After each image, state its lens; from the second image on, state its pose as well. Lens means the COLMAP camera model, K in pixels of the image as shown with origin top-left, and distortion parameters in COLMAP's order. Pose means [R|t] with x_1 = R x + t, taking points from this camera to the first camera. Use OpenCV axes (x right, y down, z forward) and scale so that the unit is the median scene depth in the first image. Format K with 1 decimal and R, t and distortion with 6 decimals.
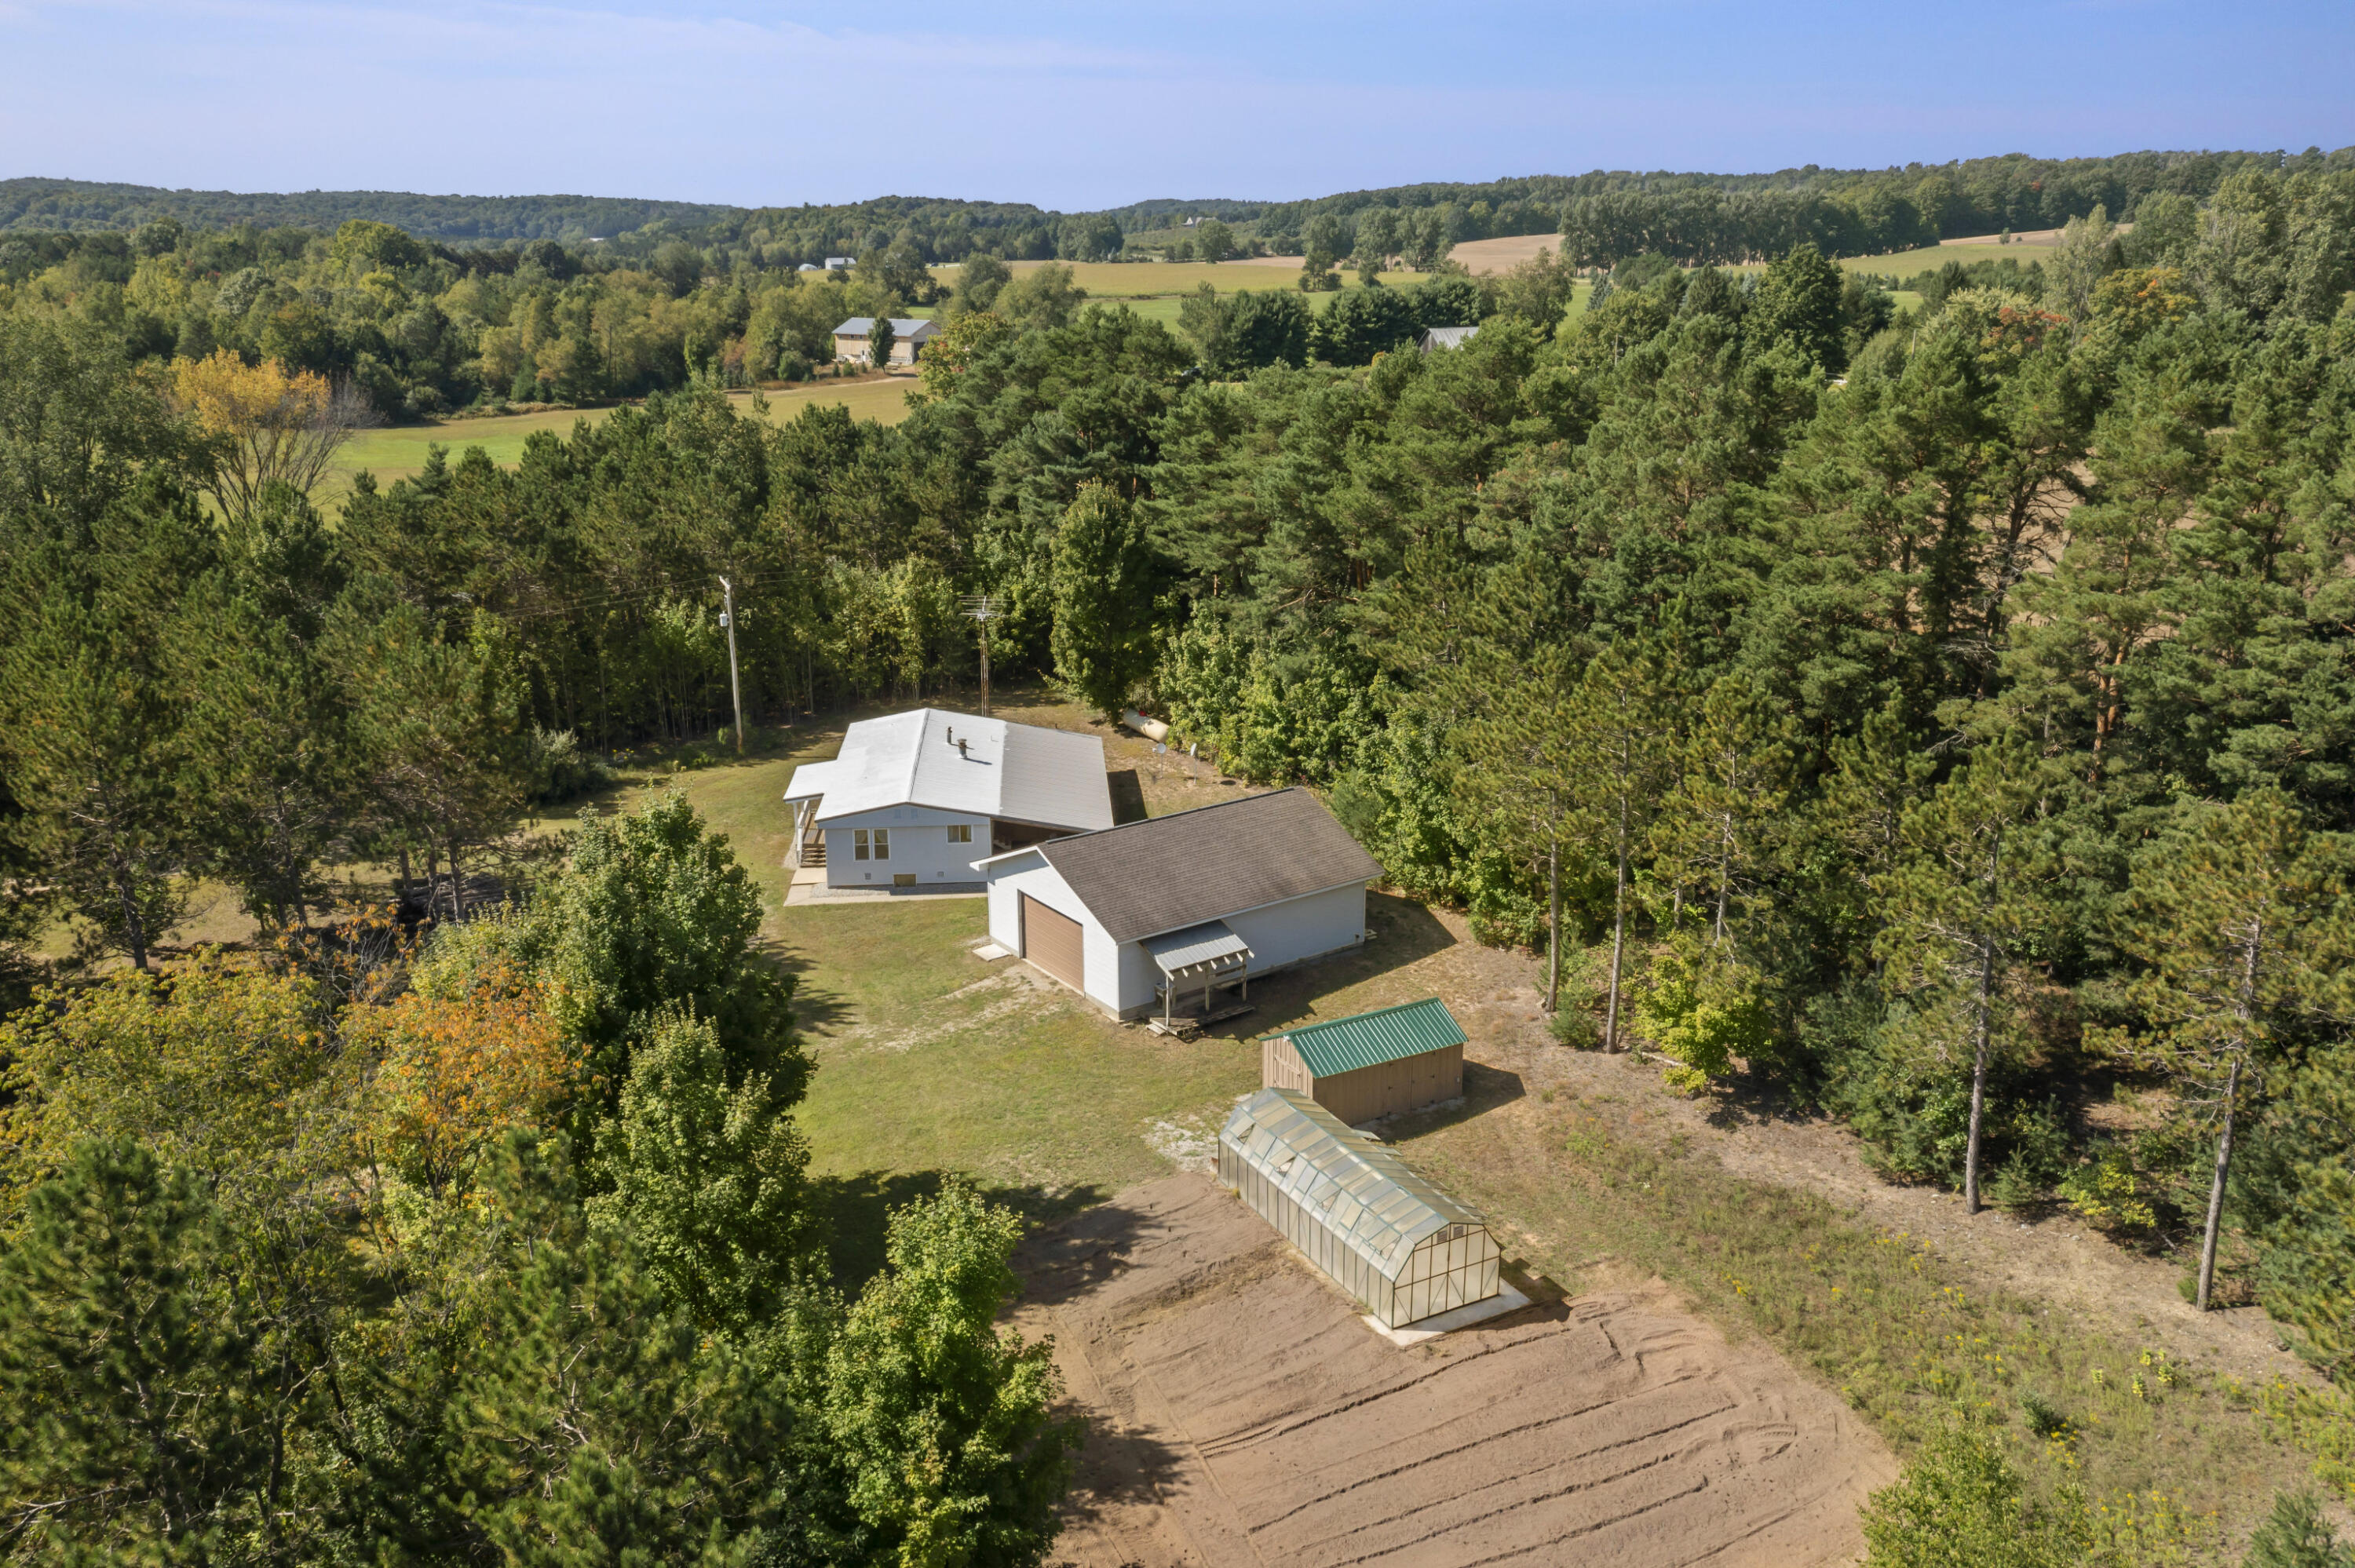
lens RADIAL K [[1814.0, 0, 1181.8], [0, 1814.0, 842.8], [0, 0, 1]] dist [-0.009994, -0.002835]
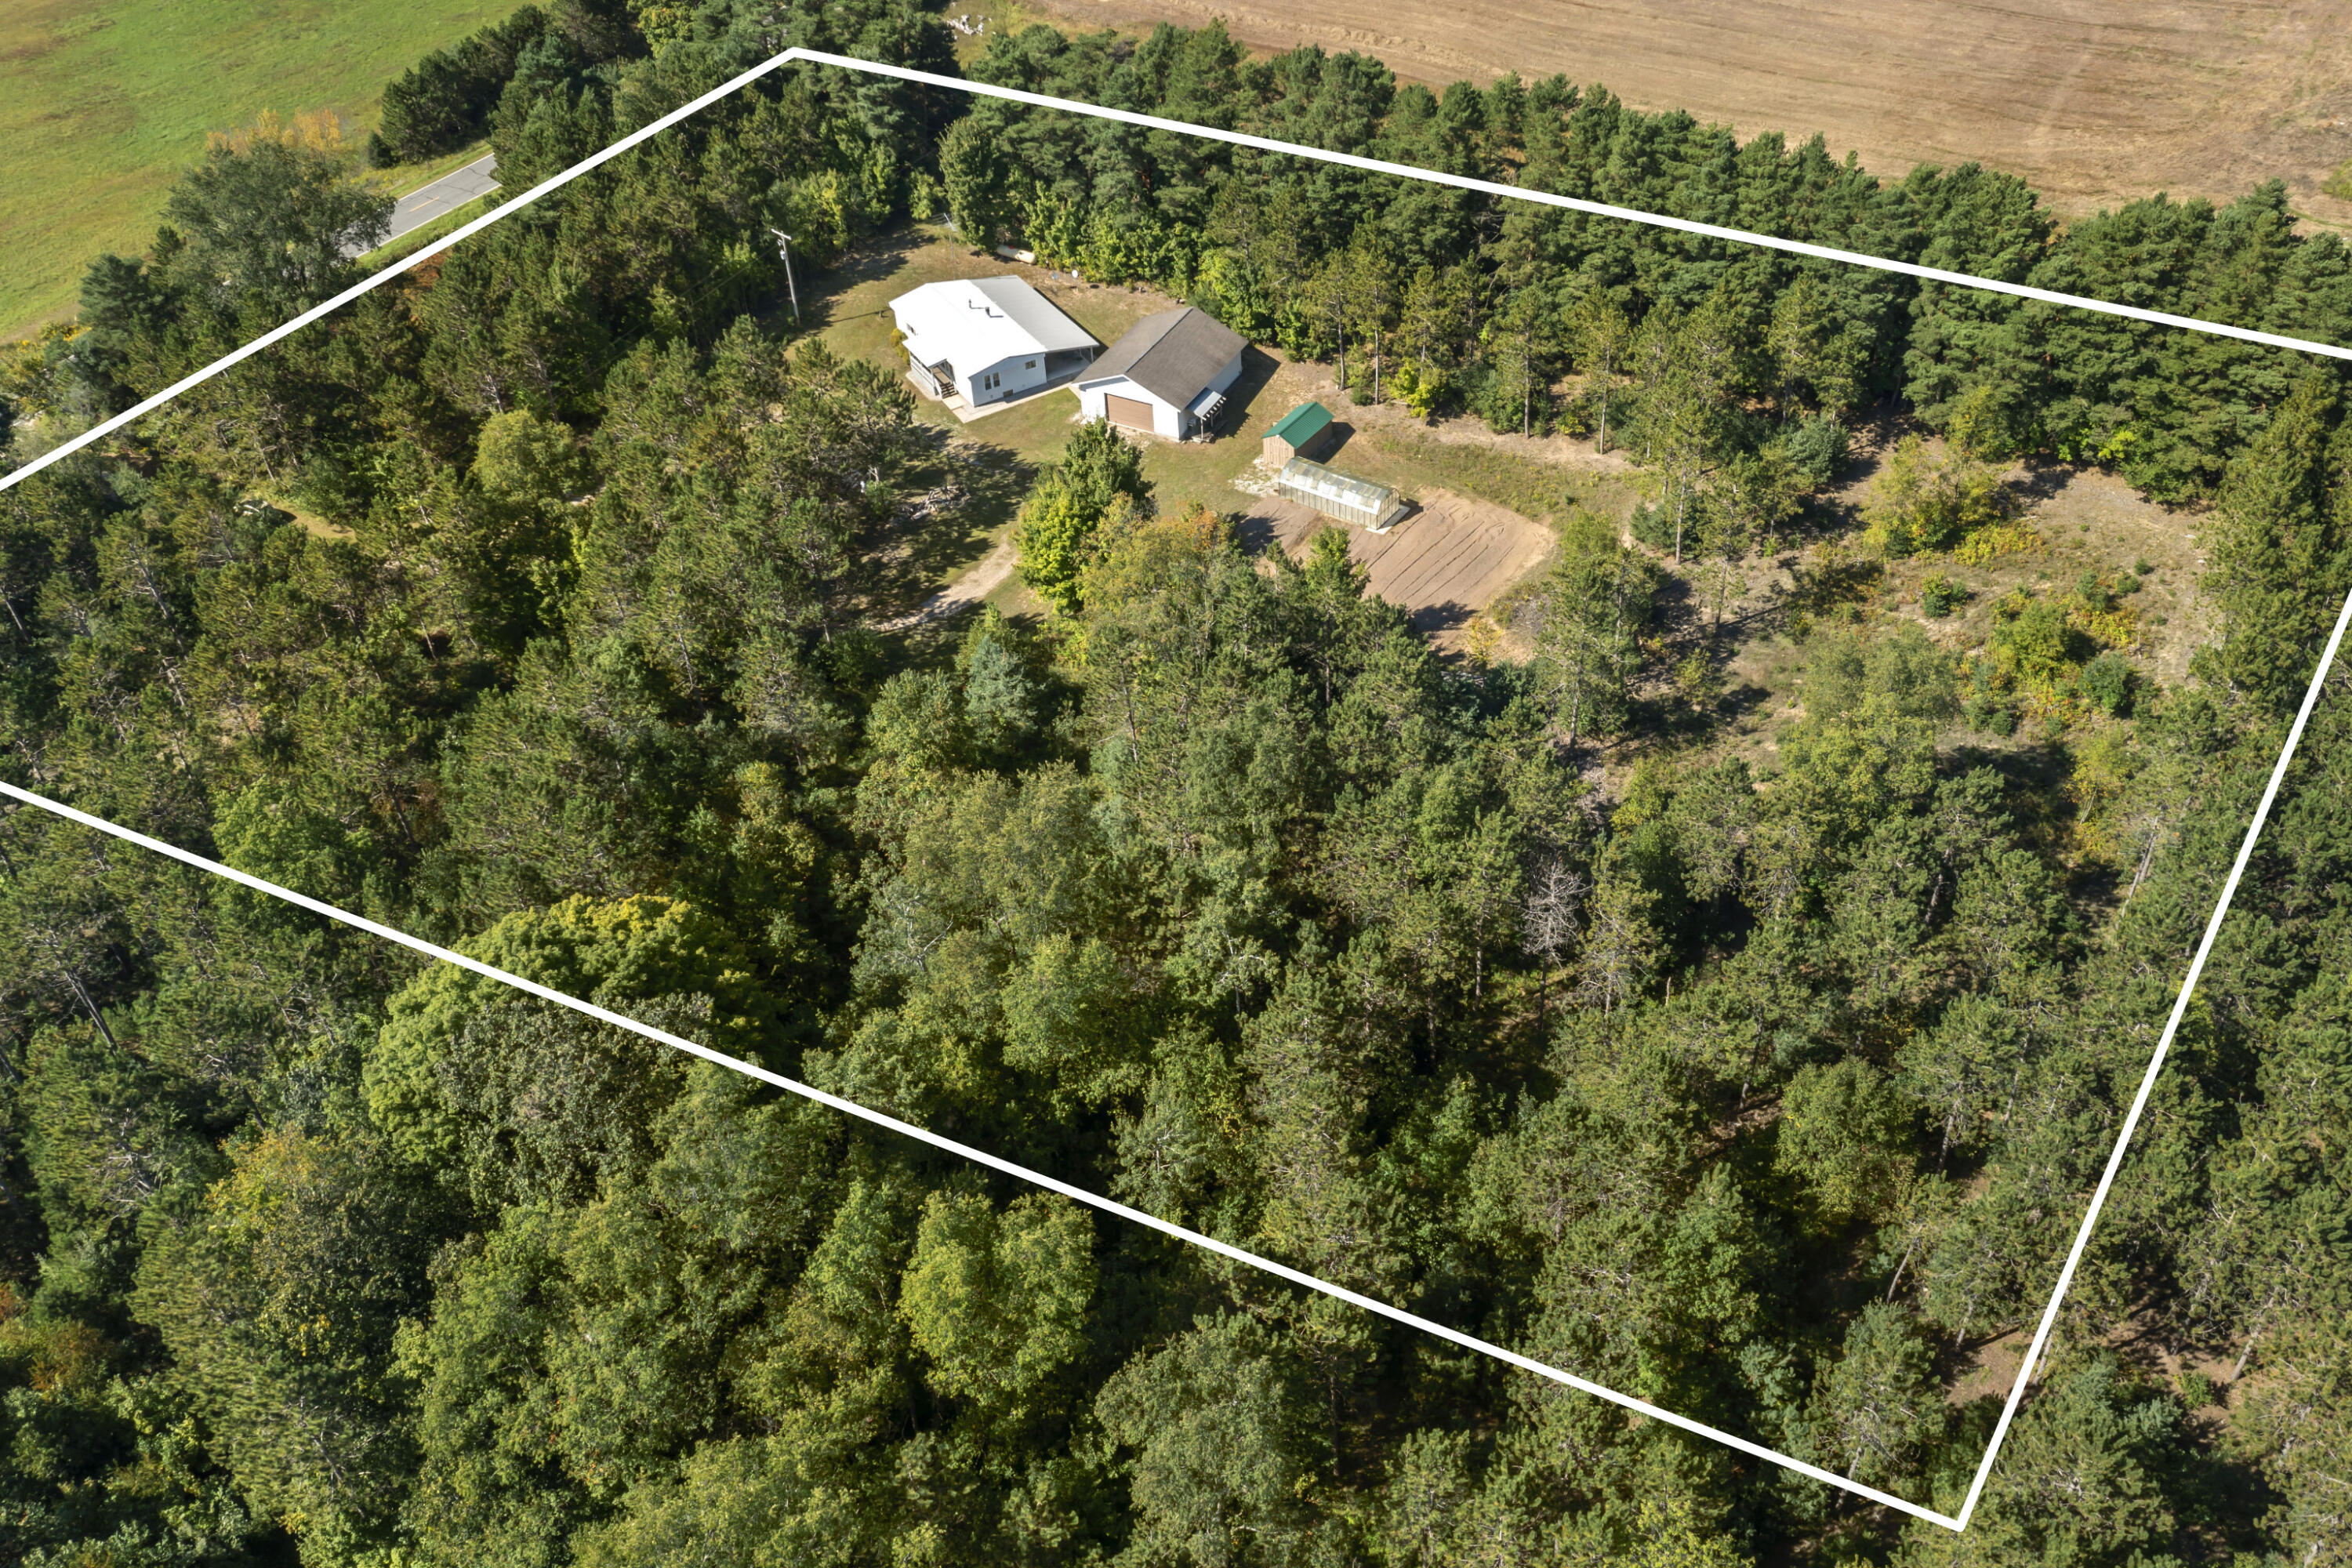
lens RADIAL K [[1811.9, 0, 1180.3], [0, 1811.9, 842.7], [0, 0, 1]] dist [-0.009994, -0.002835]
pose [[0.888692, -0.345145, 0.301831, -0.849432], [0.179637, 0.867763, 0.463378, -0.495793], [-0.421850, -0.357580, 0.833174, -1.051448]]
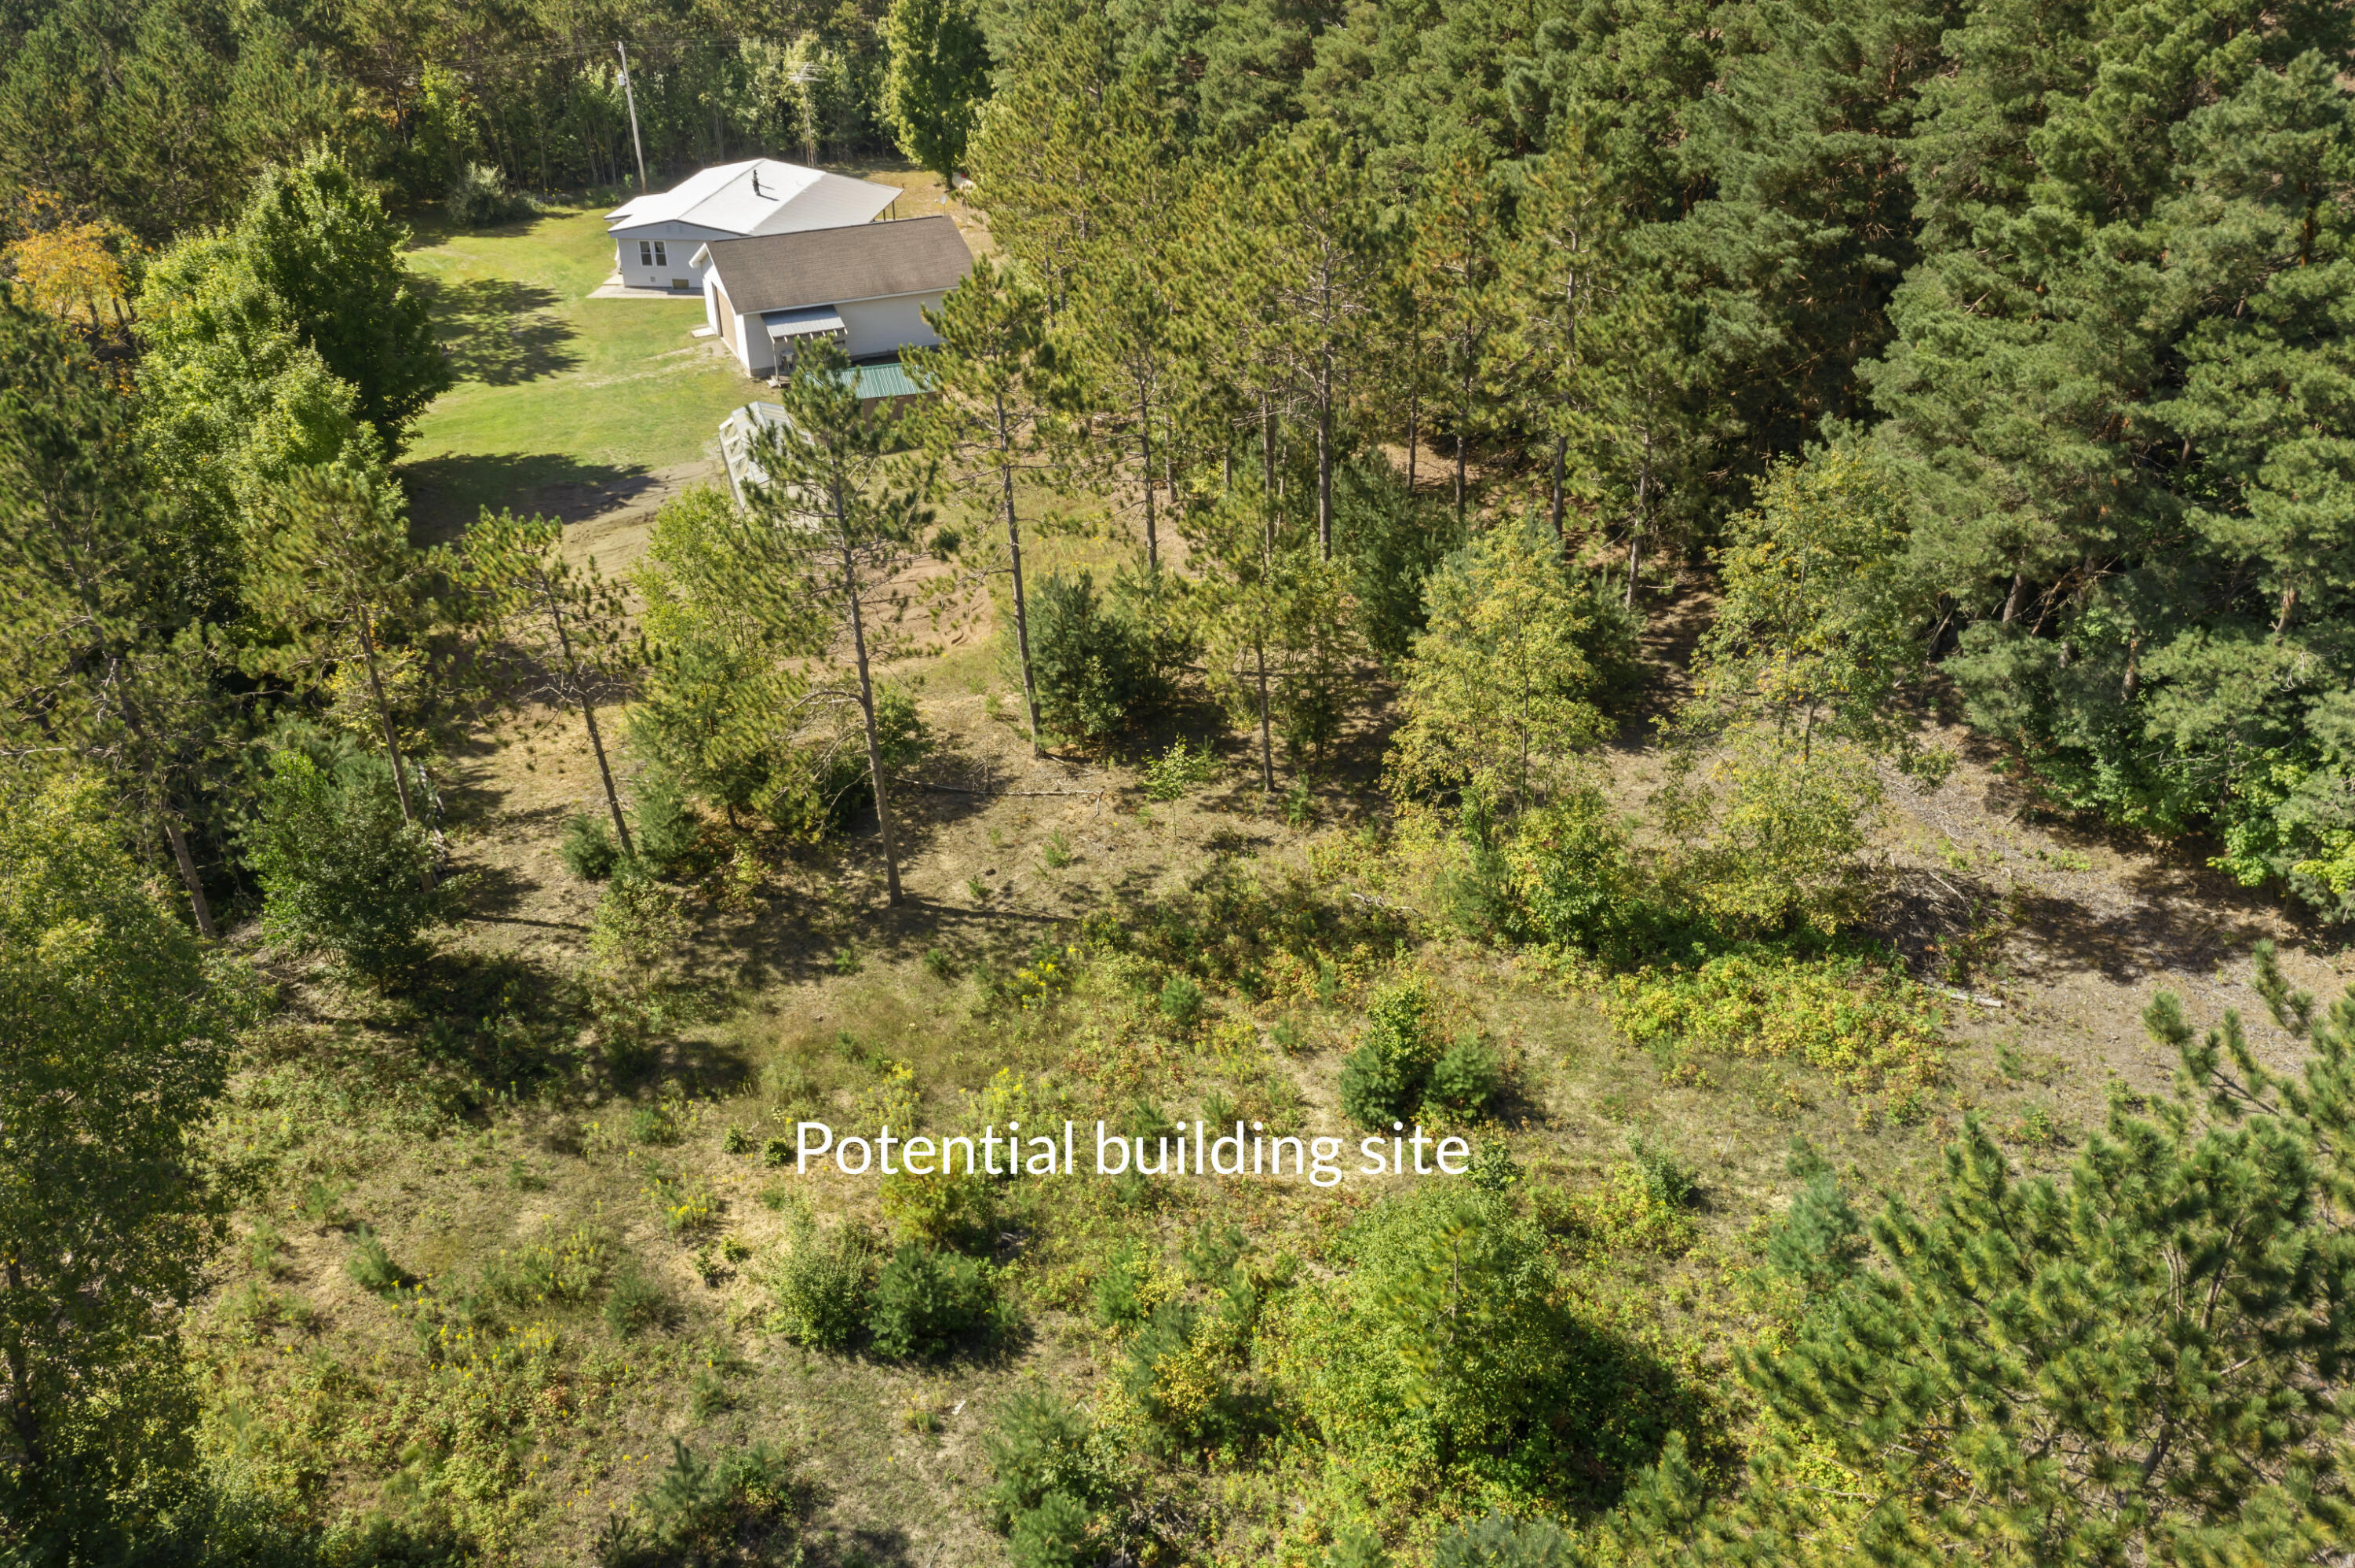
lens RADIAL K [[1799.4, 0, 1177.5], [0, 1799.4, 784.0], [0, 0, 1]] dist [-0.008495, -0.004115]
pose [[0.983207, 0.093572, -0.156681, 0.471493], [-0.059521, 0.976020, 0.209385, 0.087252], [0.172516, -0.196543, 0.965199, -0.261583]]
